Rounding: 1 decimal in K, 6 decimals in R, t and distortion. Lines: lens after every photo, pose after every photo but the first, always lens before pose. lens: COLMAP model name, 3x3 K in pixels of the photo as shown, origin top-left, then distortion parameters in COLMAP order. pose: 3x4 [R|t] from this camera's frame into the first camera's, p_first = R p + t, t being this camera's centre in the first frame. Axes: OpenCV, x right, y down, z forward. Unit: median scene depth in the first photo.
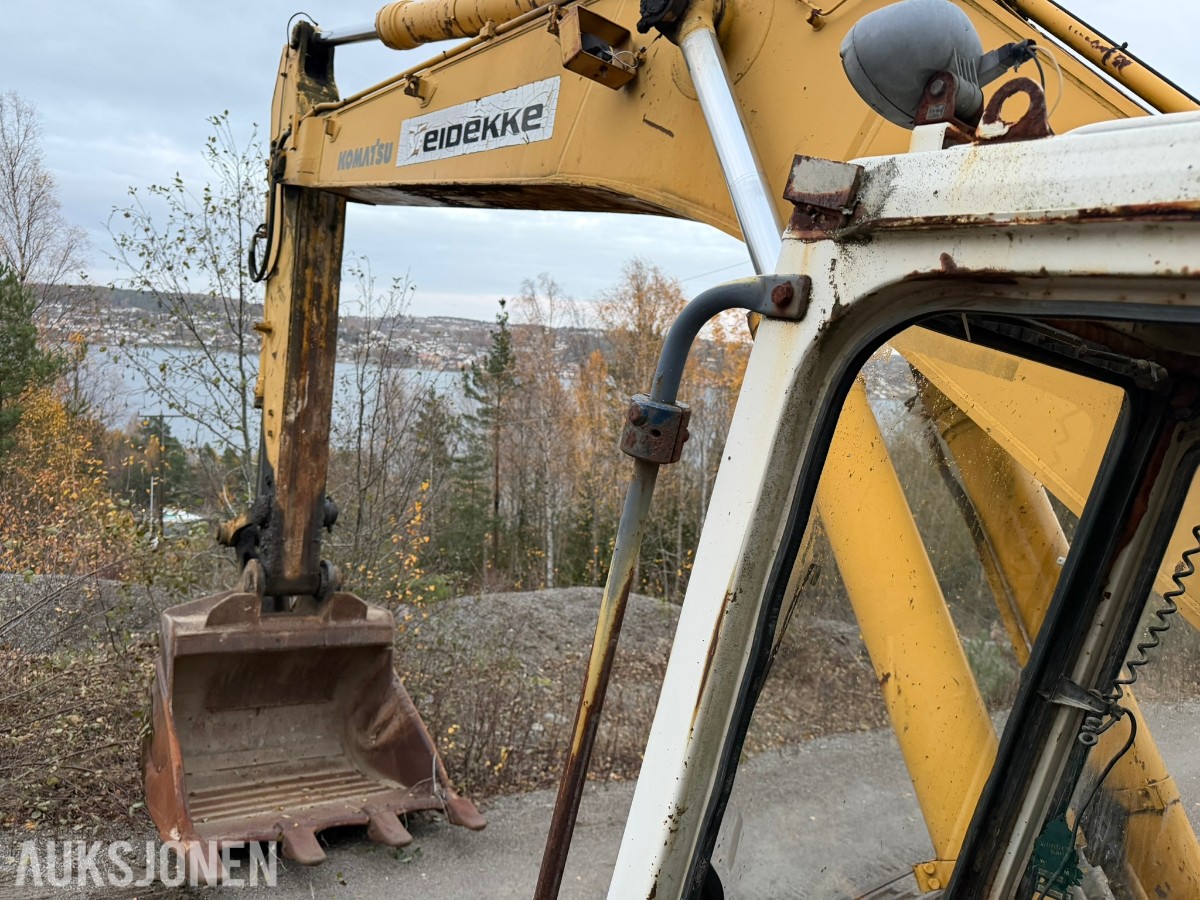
lens RADIAL K [[845.2, 0, 617.9], [0, 845.2, 453.7], [0, 0, 1]] dist [0.000173, -0.001016]
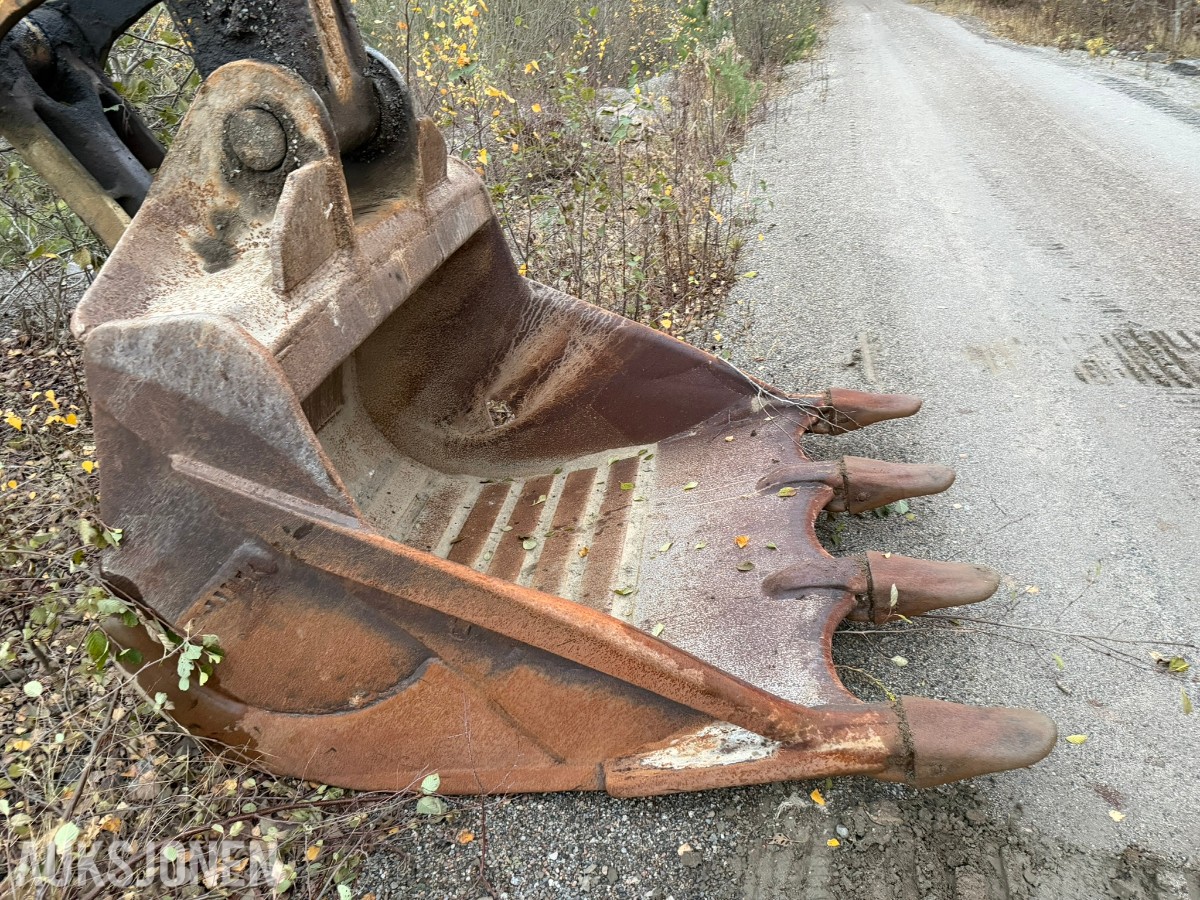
lens RADIAL K [[836.7, 0, 602.9], [0, 836.7, 449.3], [0, 0, 1]] dist [0.156446, -0.270507]
pose [[0.718297, -0.488907, 0.494994, -0.550104], [0.185796, 0.820425, 0.540724, 0.098276], [-0.670469, -0.296433, 0.680146, 0.658188]]
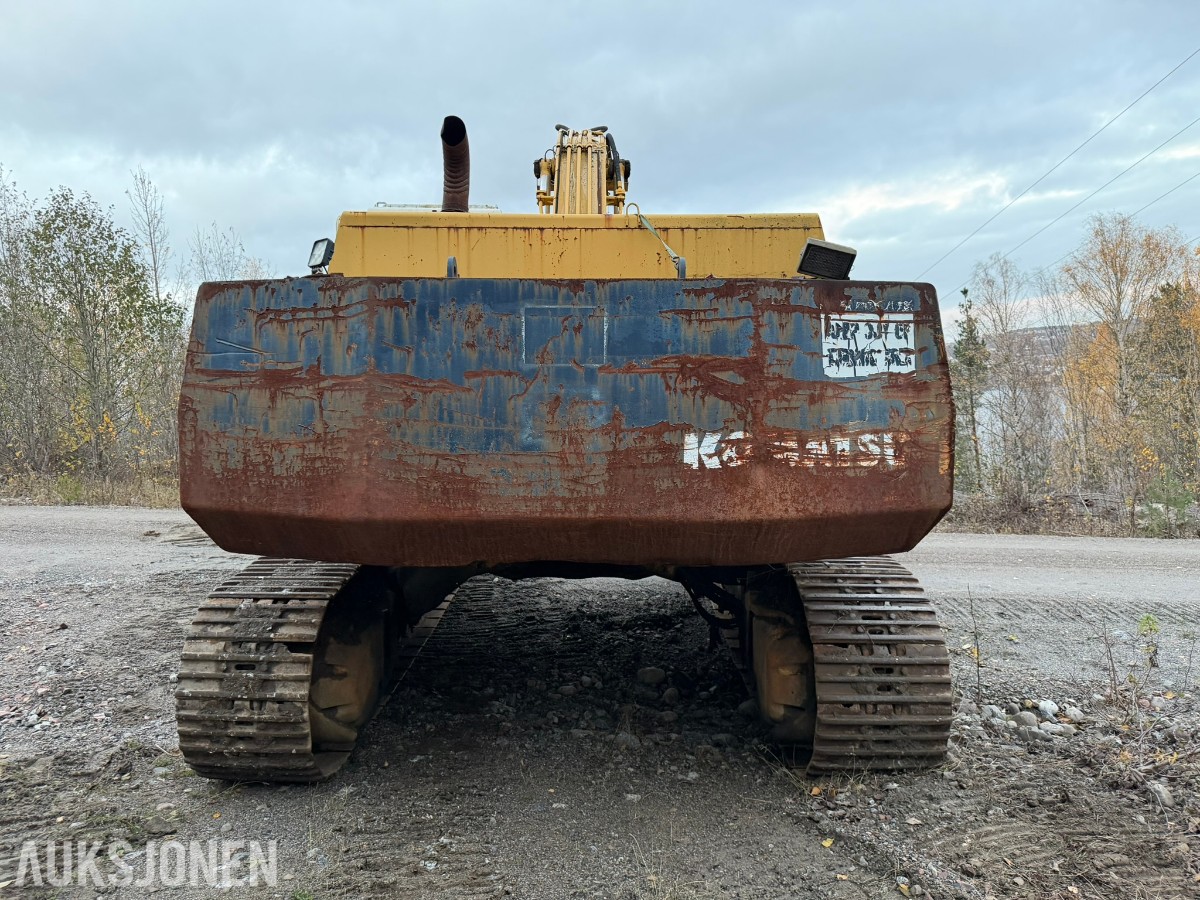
lens RADIAL K [[836.7, 0, 602.9], [0, 836.7, 449.3], [0, 0, 1]] dist [0.156446, -0.270507]
pose [[0.760942, -0.097053, -0.641520, 1.027293], [0.066119, 0.995201, -0.072134, 0.381151], [0.645442, 0.012473, 0.763708, -0.644471]]
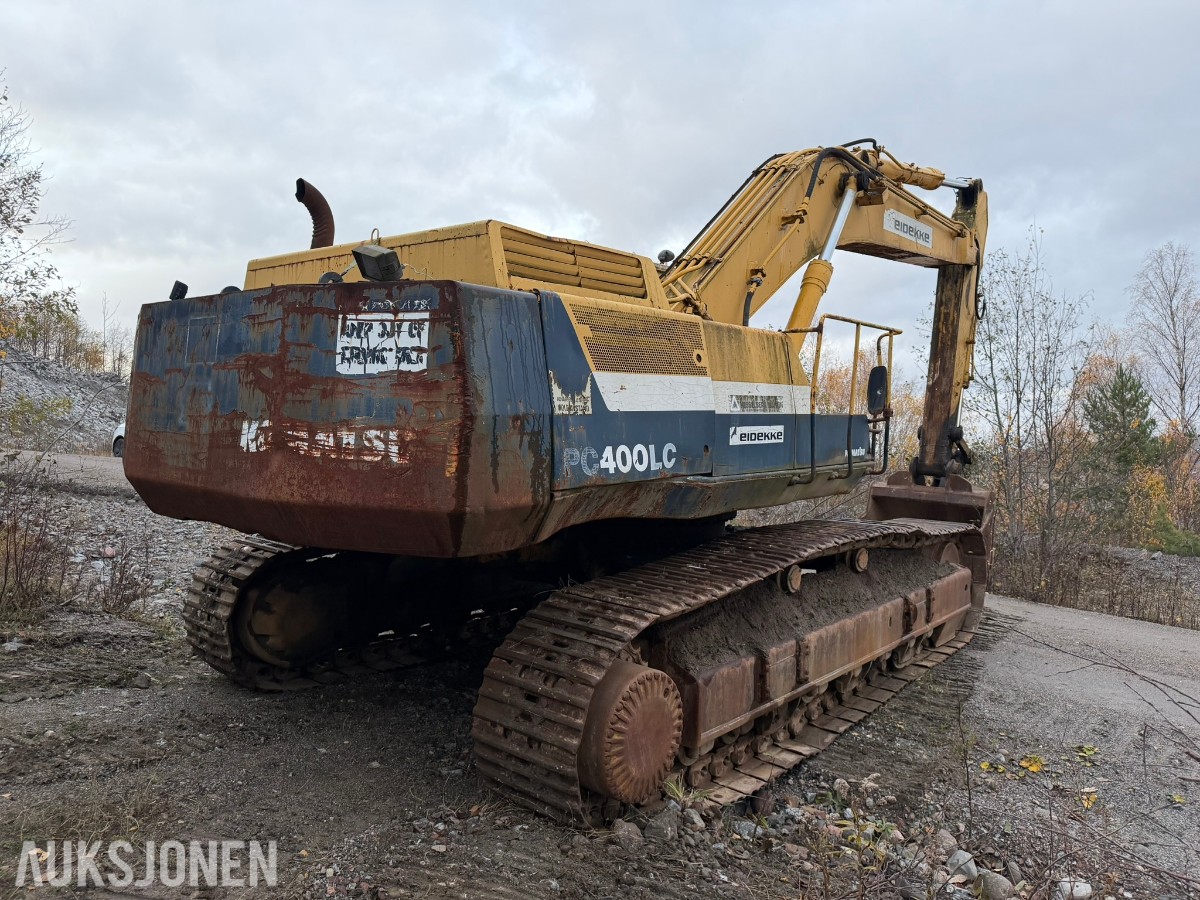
lens RADIAL K [[836.7, 0, 602.9], [0, 836.7, 449.3], [0, 0, 1]] dist [0.156446, -0.270507]
pose [[0.180900, -0.107210, -0.977641, 1.380391], [-0.081321, 0.989006, -0.123504, 0.412641], [0.980134, 0.101845, 0.170193, -0.060089]]
